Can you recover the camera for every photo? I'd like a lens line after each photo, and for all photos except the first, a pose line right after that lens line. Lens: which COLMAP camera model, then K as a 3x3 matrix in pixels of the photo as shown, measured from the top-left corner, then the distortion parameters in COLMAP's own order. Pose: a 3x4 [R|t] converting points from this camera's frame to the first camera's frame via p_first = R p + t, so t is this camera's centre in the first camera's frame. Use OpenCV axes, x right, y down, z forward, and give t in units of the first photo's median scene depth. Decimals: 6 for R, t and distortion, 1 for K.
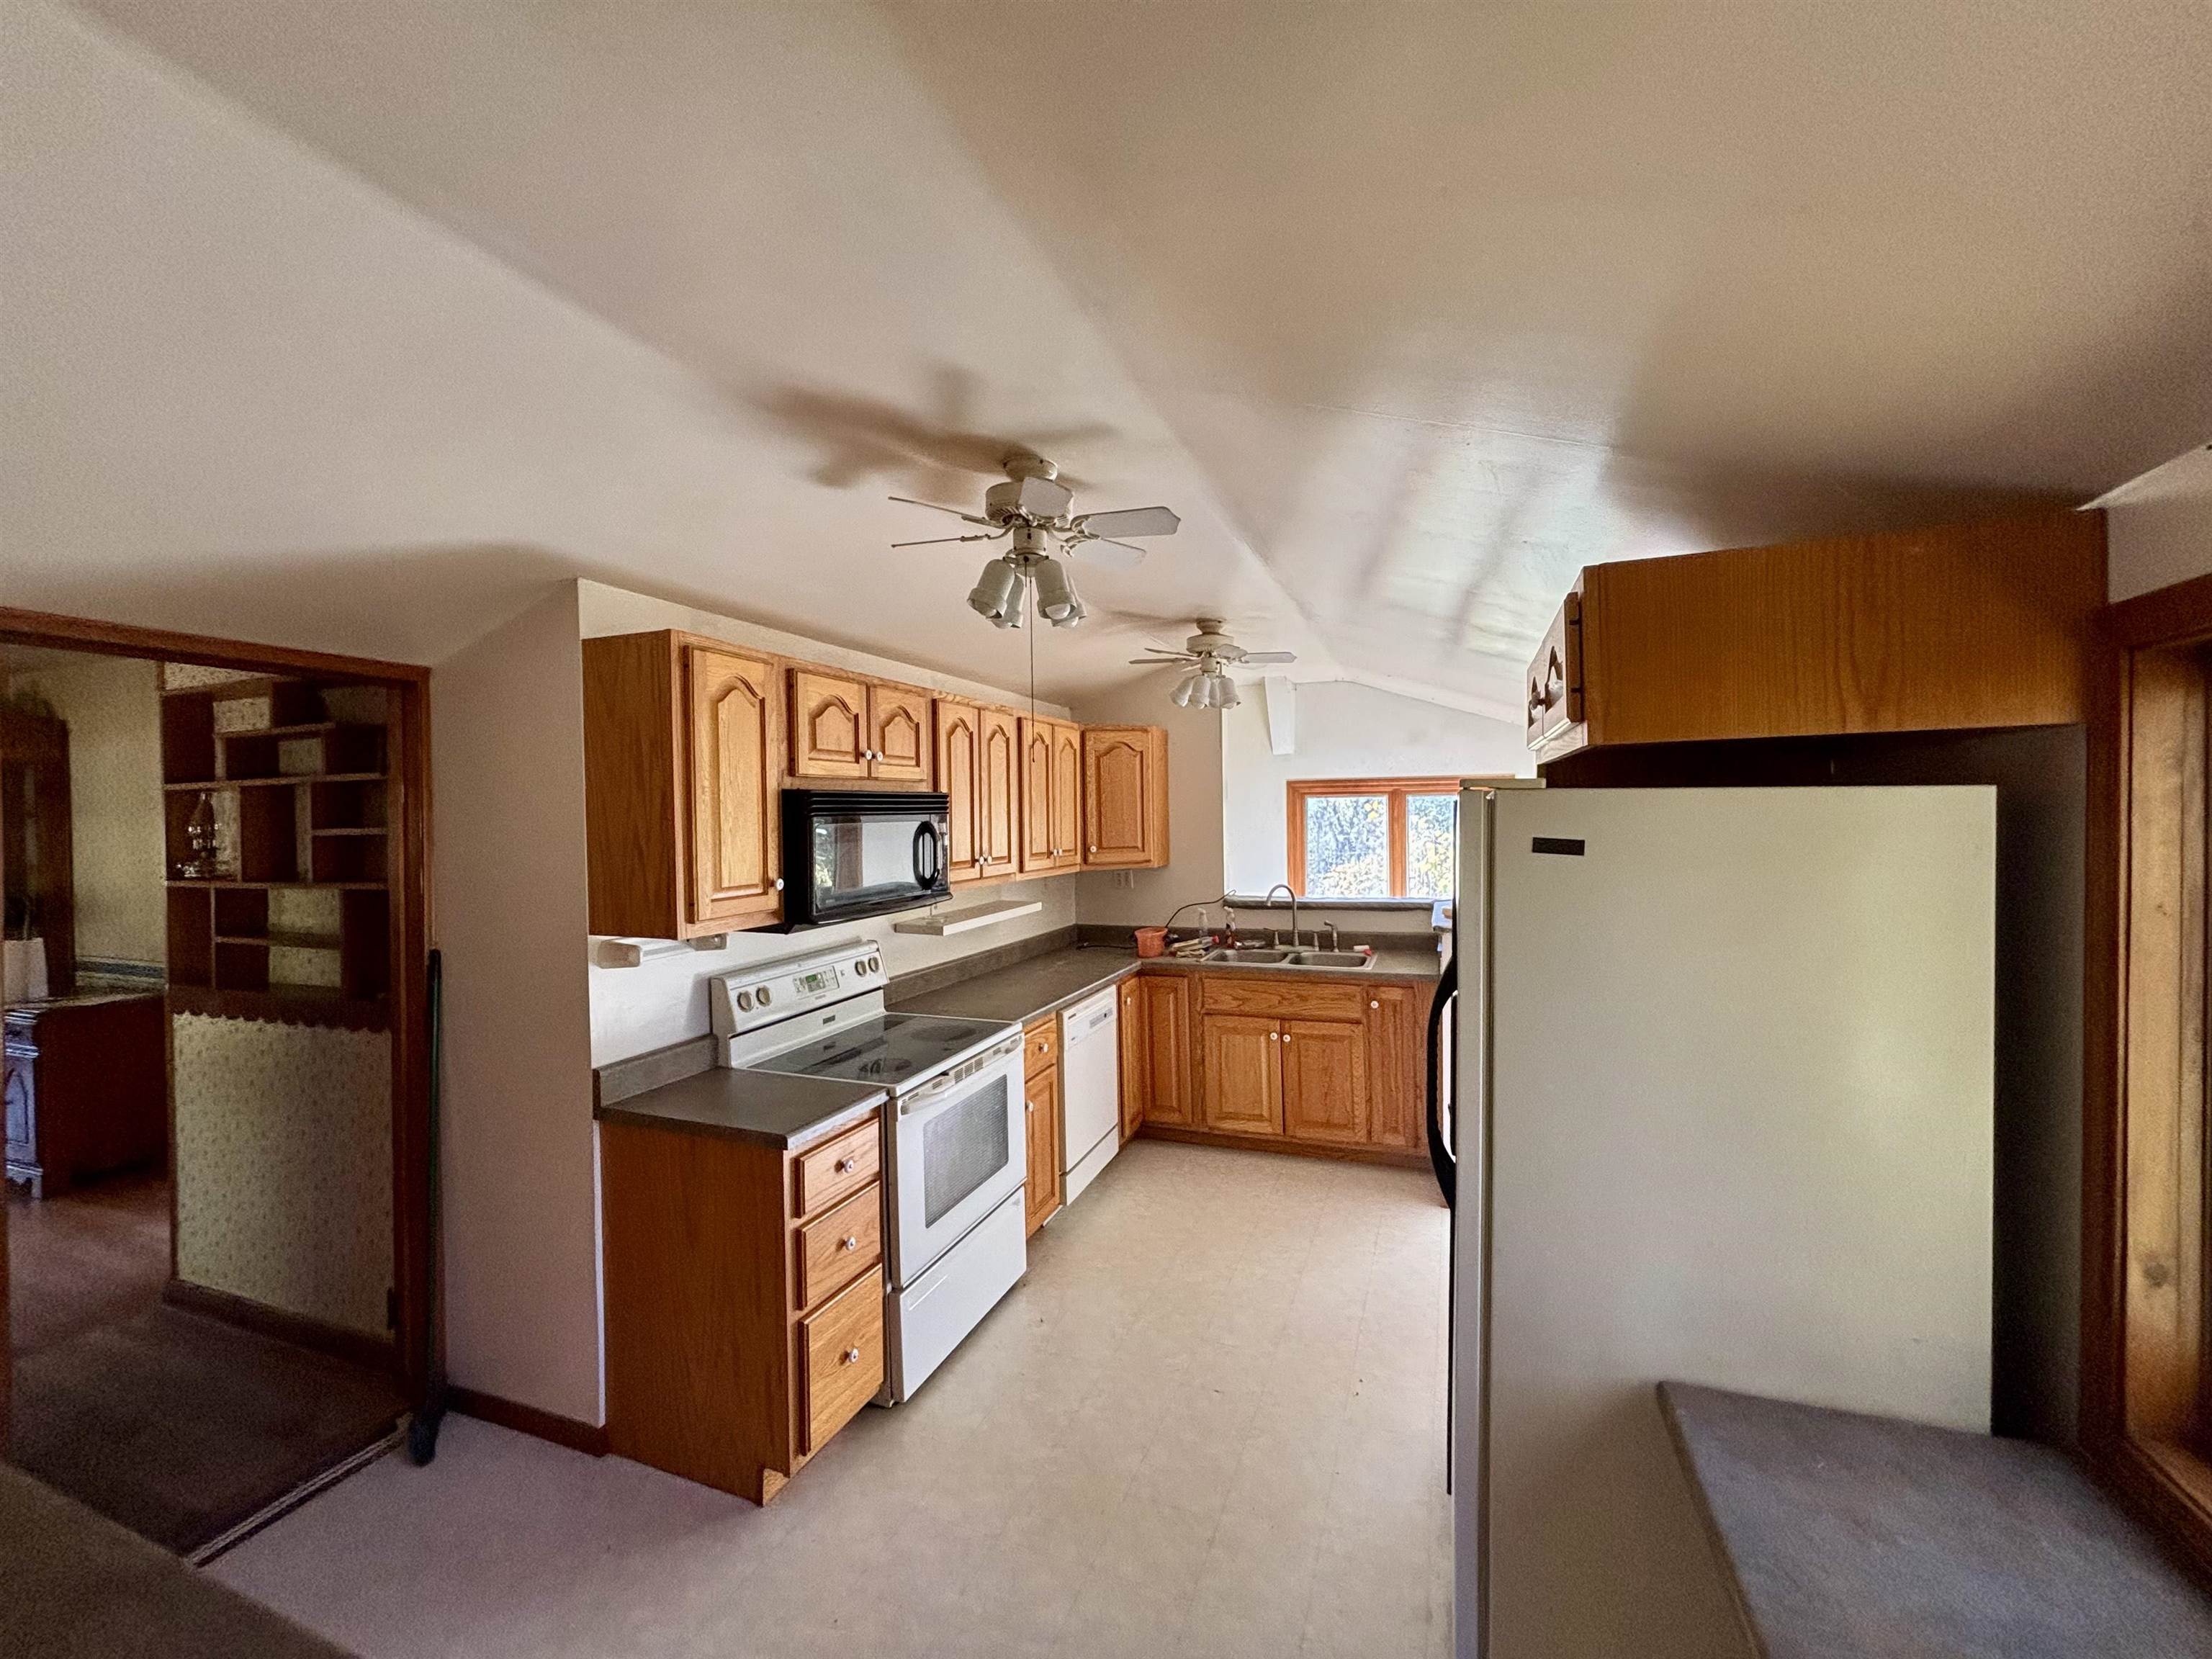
lens RADIAL K [[892.8, 0, 1106.8], [0, 892.8, 820.1], [0, 0, 1]] dist [0.013007, -0.000531]
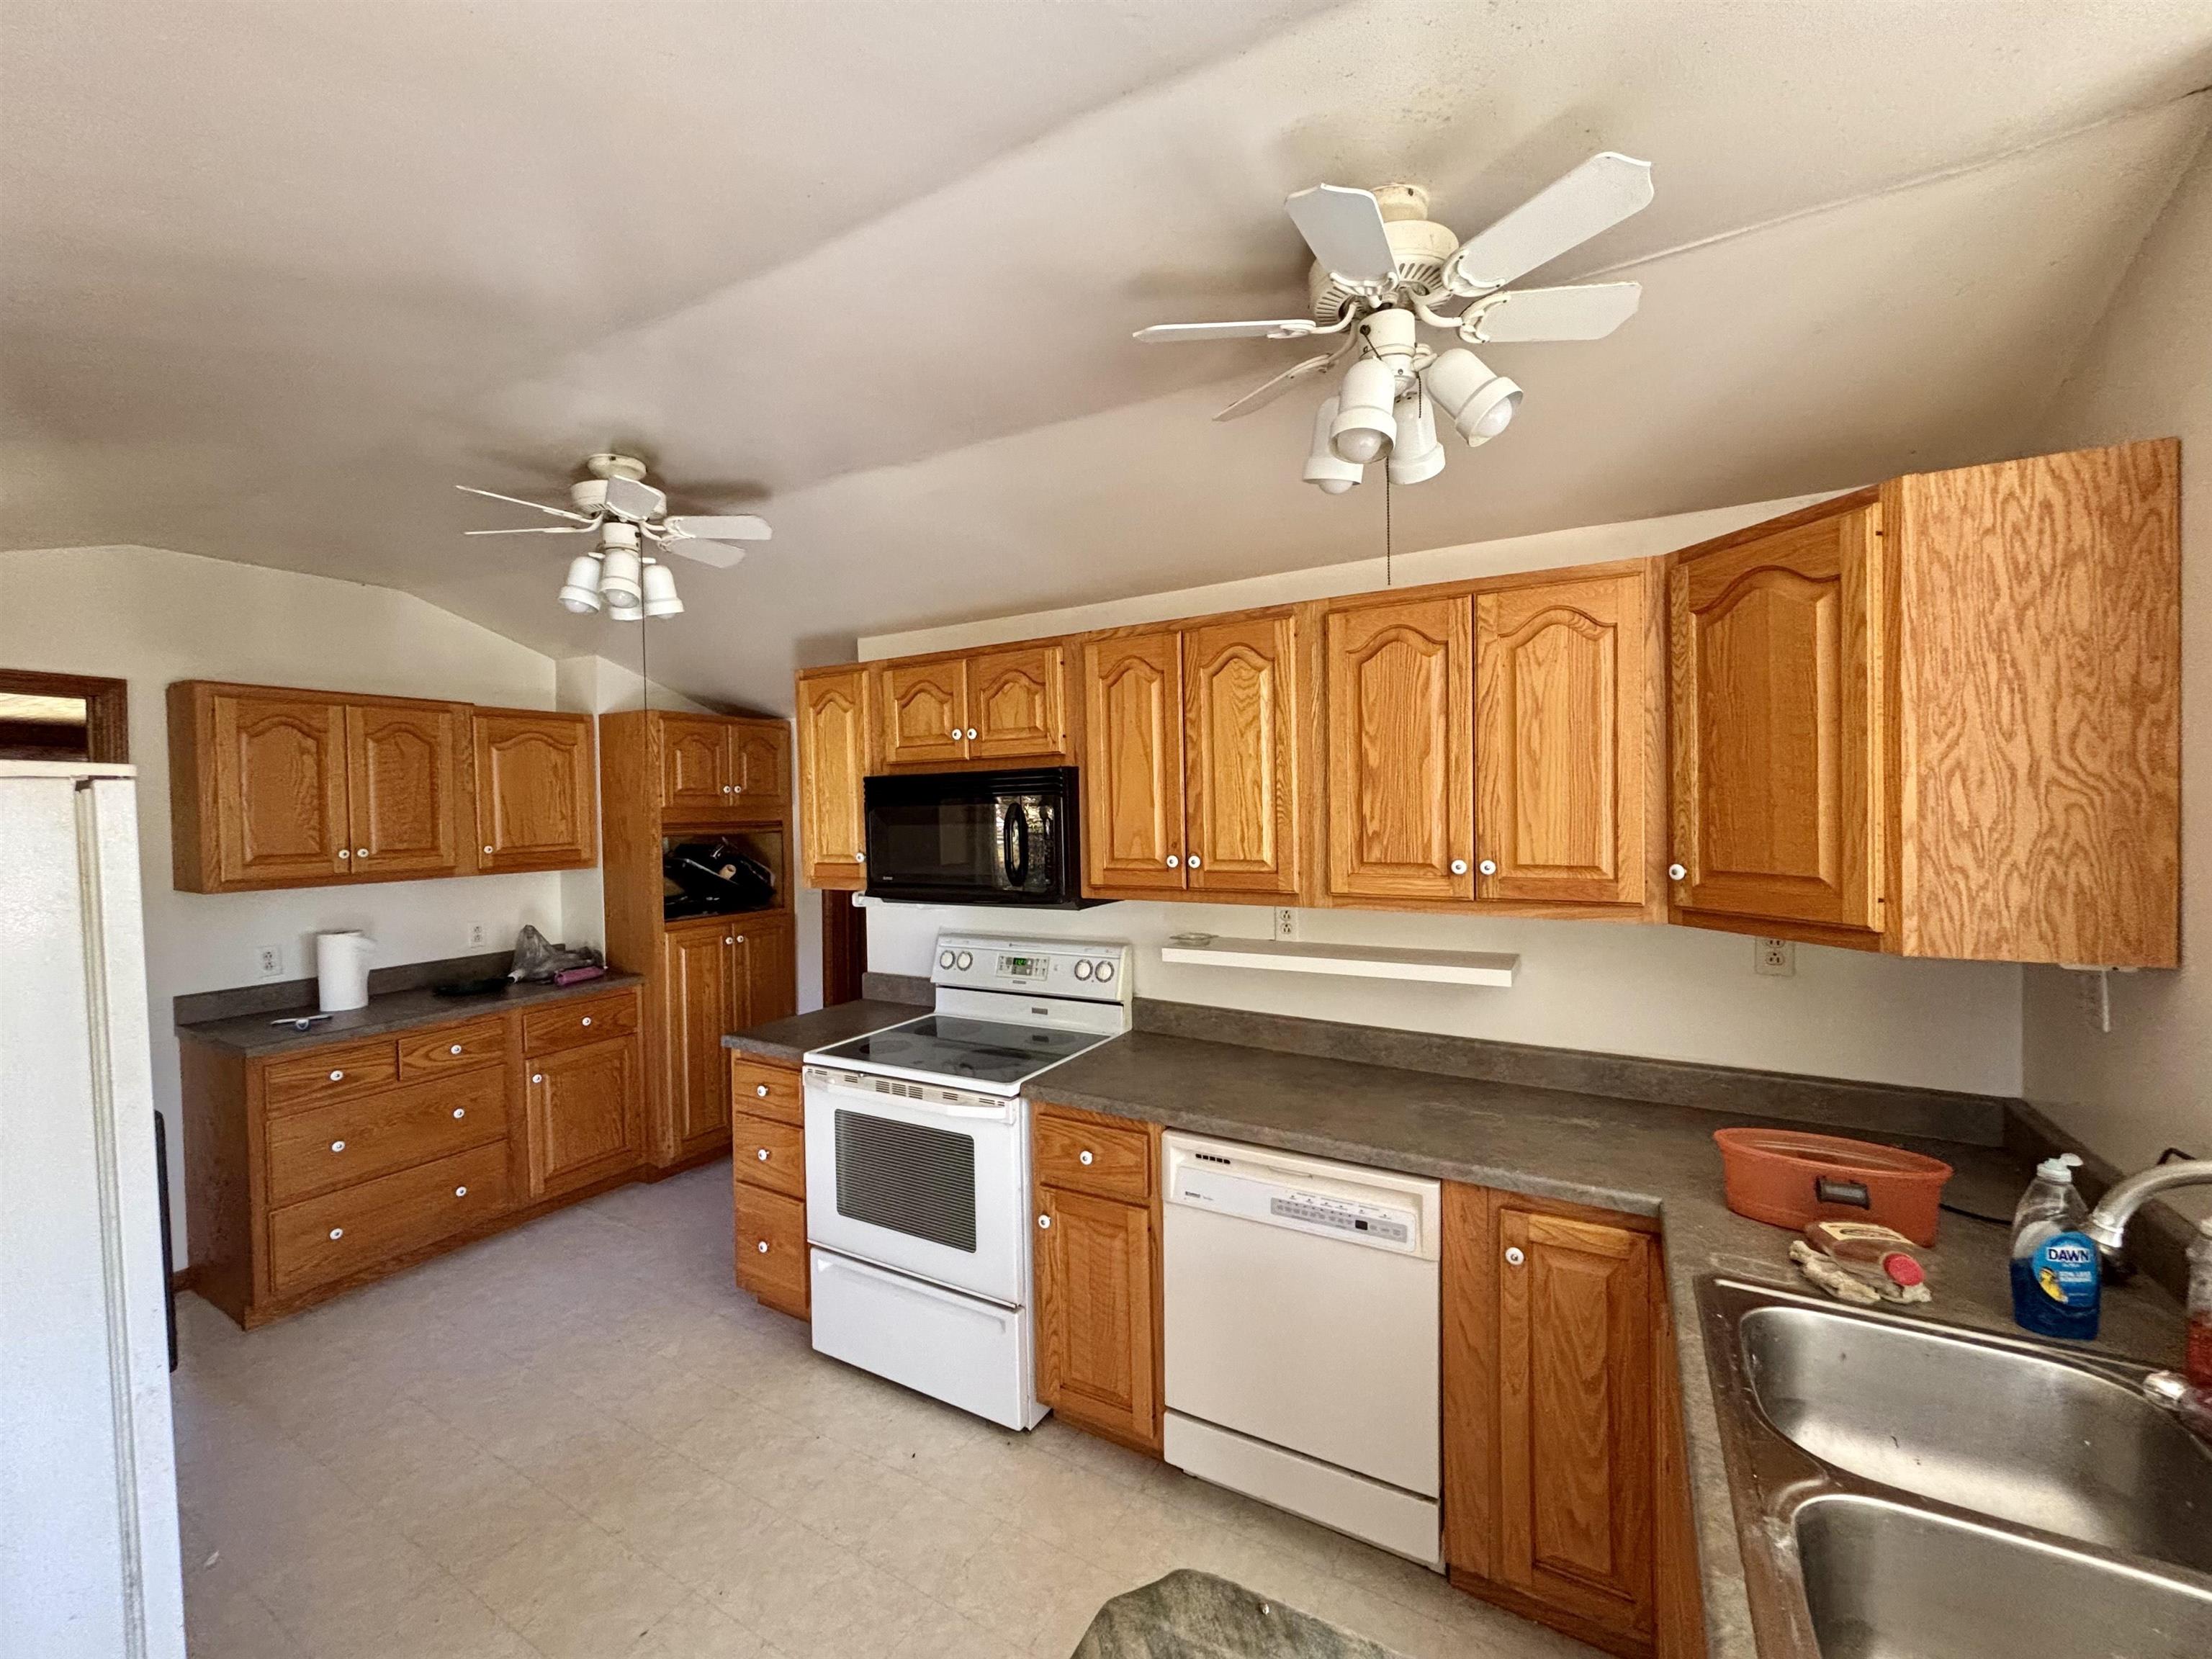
lens RADIAL K [[892.8, 0, 1109.1], [0, 892.8, 825.3], [0, 0, 1]] dist [0.013007, -0.000531]
pose [[-0.118138, 0.042831, -0.992073, 0.631618], [0.013884, 0.999043, 0.041479, -0.012979], [0.992900, -0.008874, -0.118619, 1.216524]]
